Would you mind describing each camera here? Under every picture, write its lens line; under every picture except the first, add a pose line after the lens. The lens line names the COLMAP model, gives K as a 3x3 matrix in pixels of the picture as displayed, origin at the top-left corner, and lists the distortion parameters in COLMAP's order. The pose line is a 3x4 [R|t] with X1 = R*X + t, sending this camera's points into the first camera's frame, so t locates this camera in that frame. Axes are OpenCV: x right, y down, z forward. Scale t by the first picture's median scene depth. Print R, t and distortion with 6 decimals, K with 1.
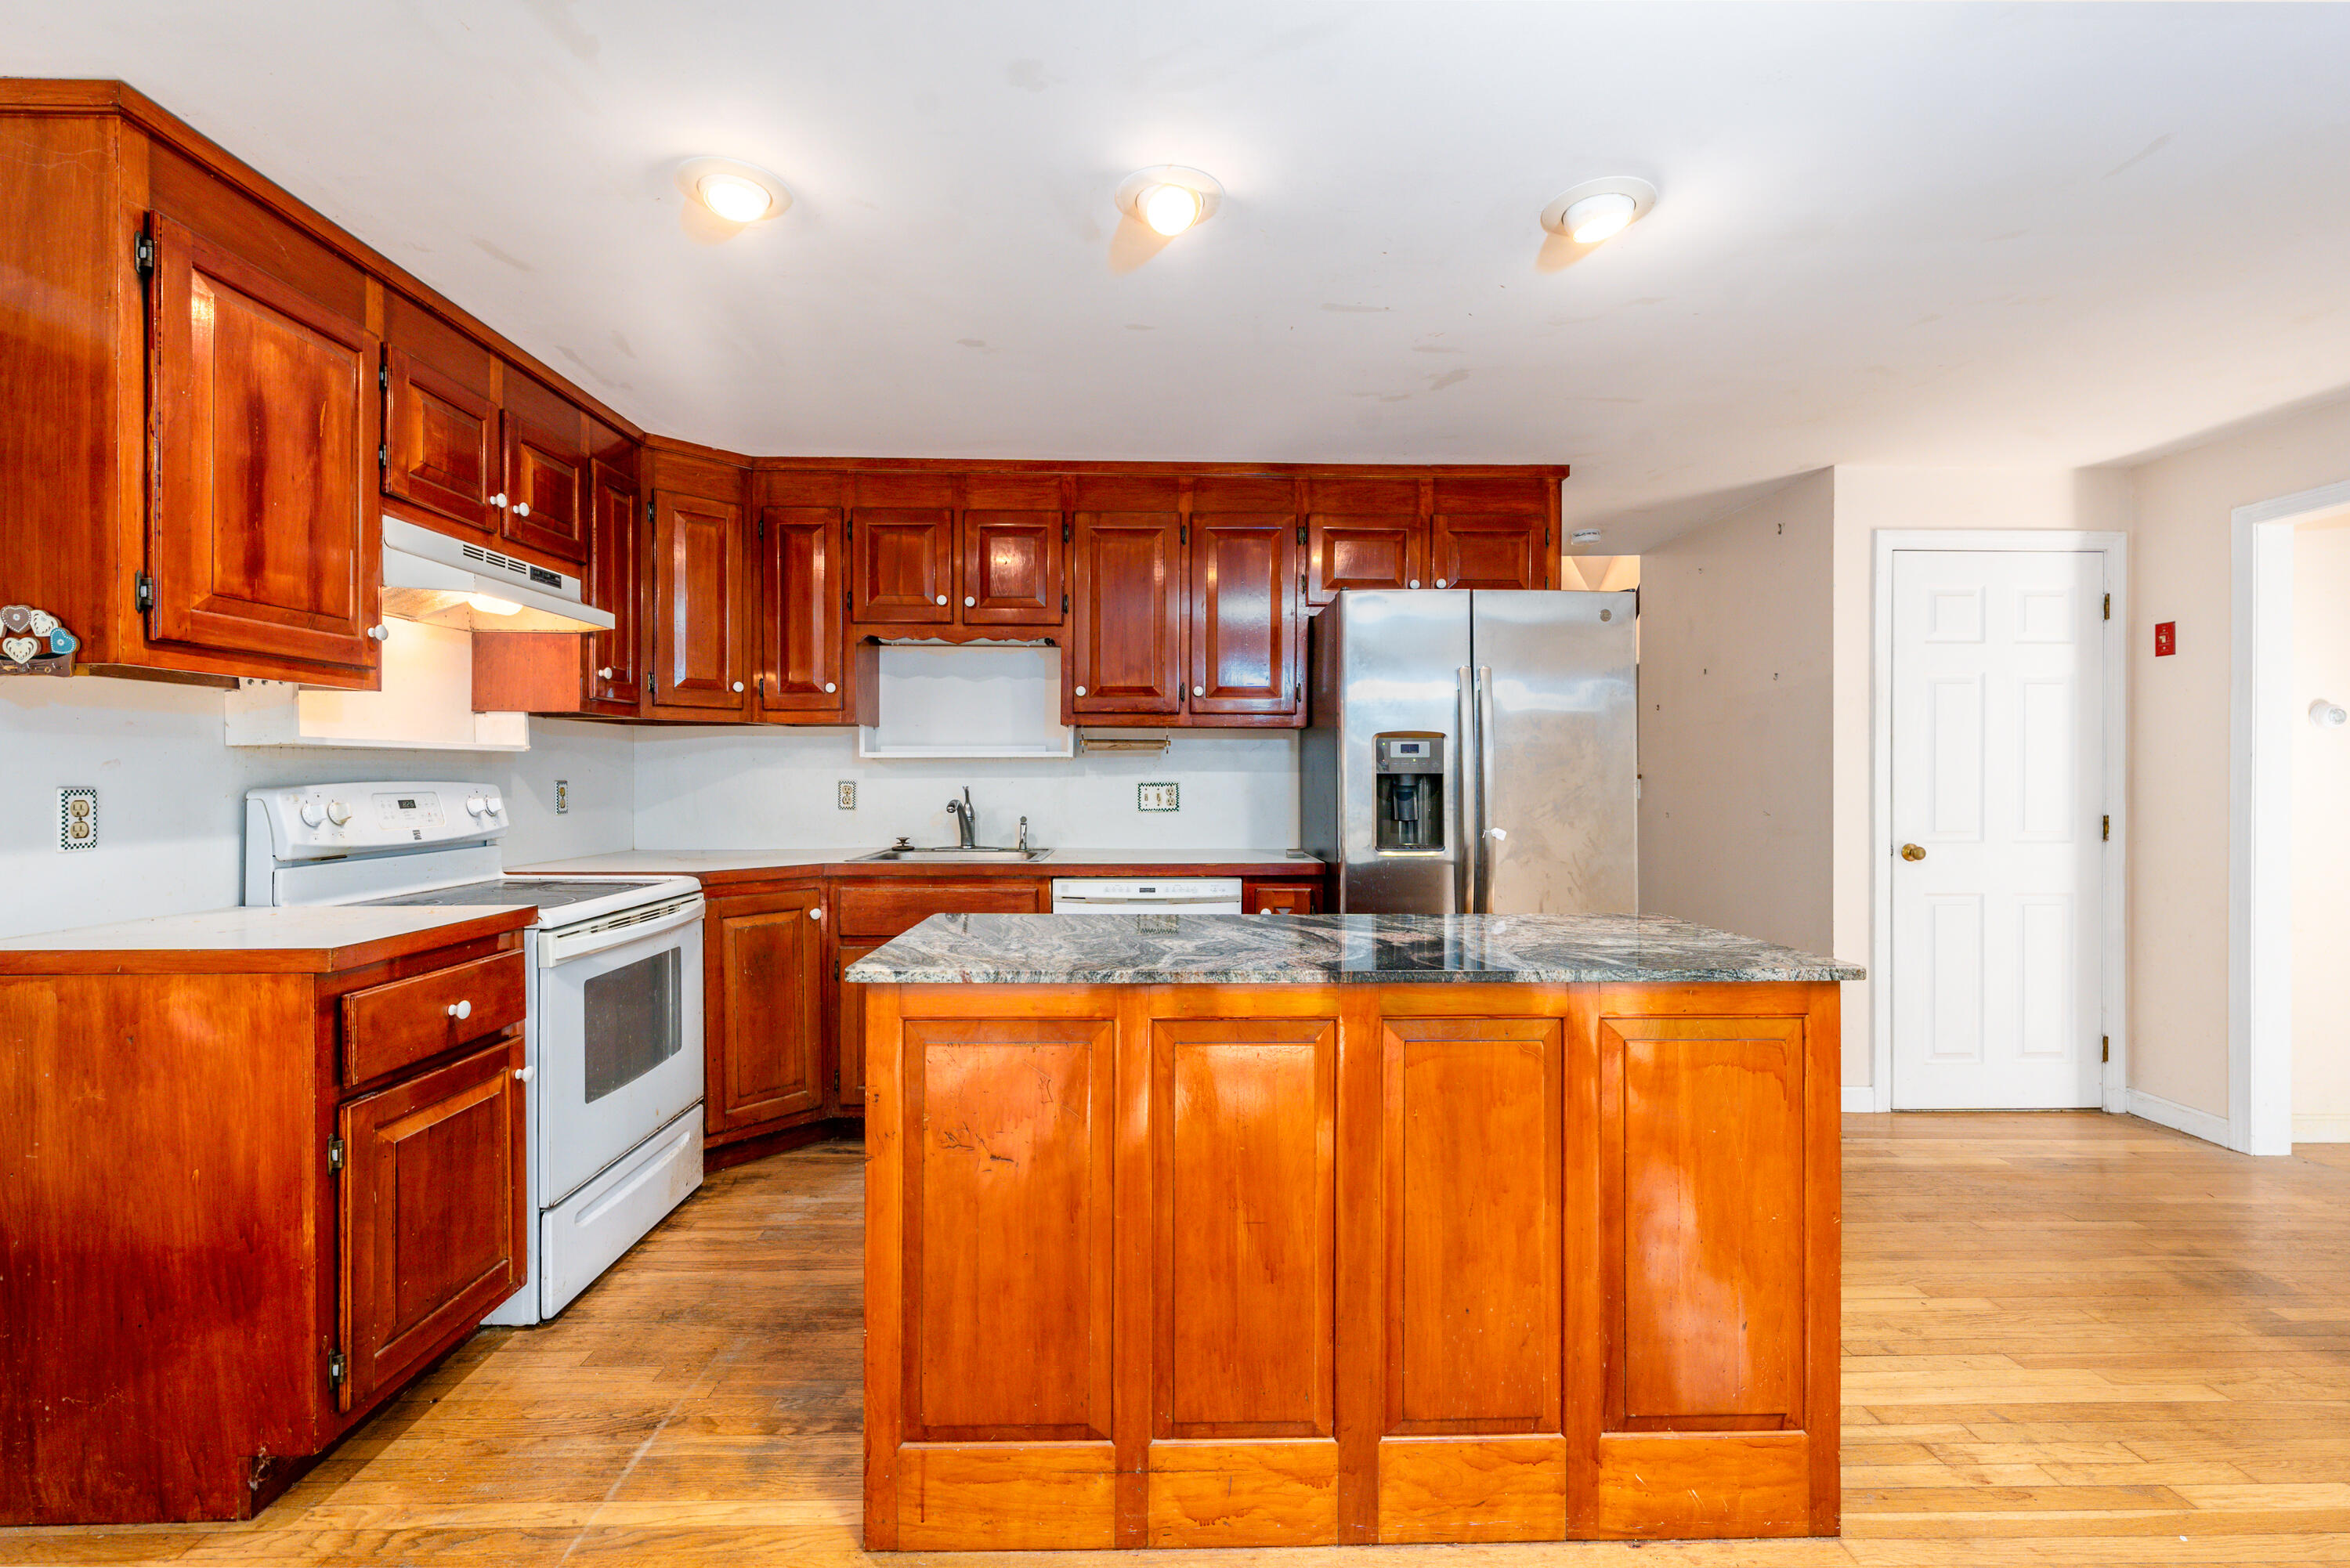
lens RADIAL K [[1098.4, 0, 1181.7], [0, 1098.4, 770.9], [0, 0, 1]] dist [0.000994, -0.000688]
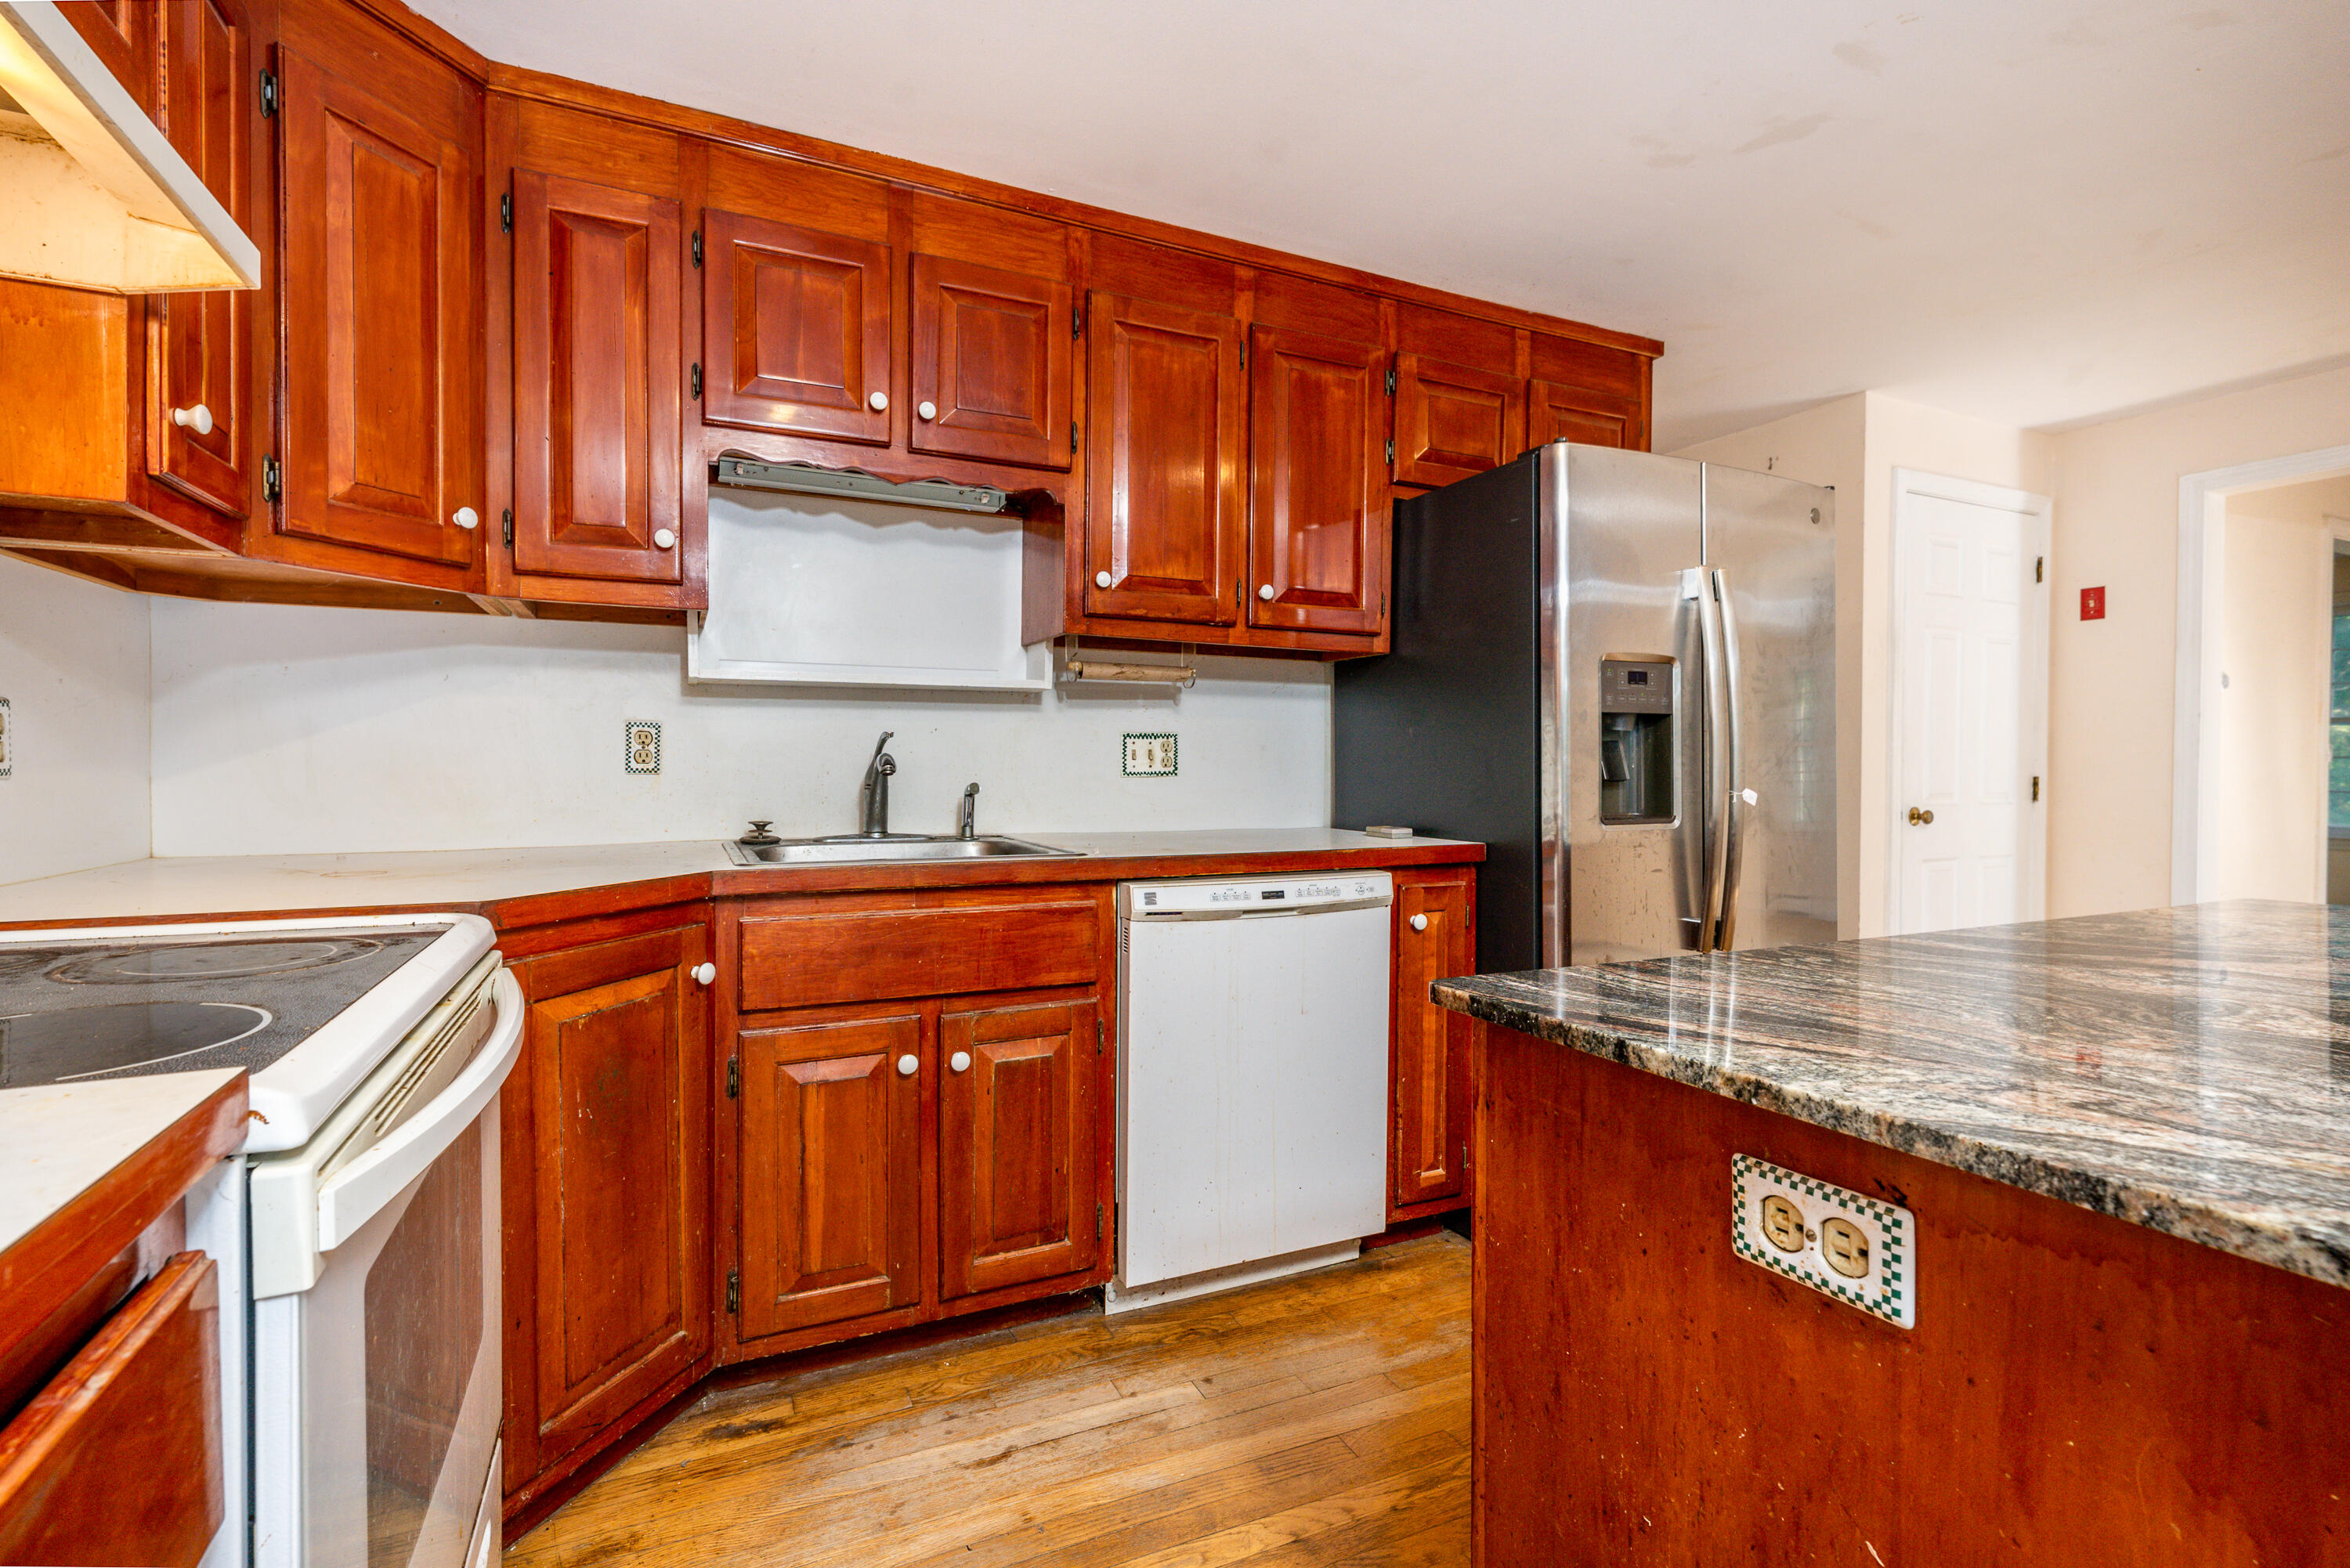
lens RADIAL K [[1098.4, 0, 1181.7], [0, 1098.4, 770.9], [0, 0, 1]] dist [0.000994, -0.000688]
pose [[0.915407, -0.000838, 0.402528, -0.301453], [-0.003971, 0.999930, 0.011113, 0.028799], [-0.402510, -0.011771, 0.915340, 0.411532]]
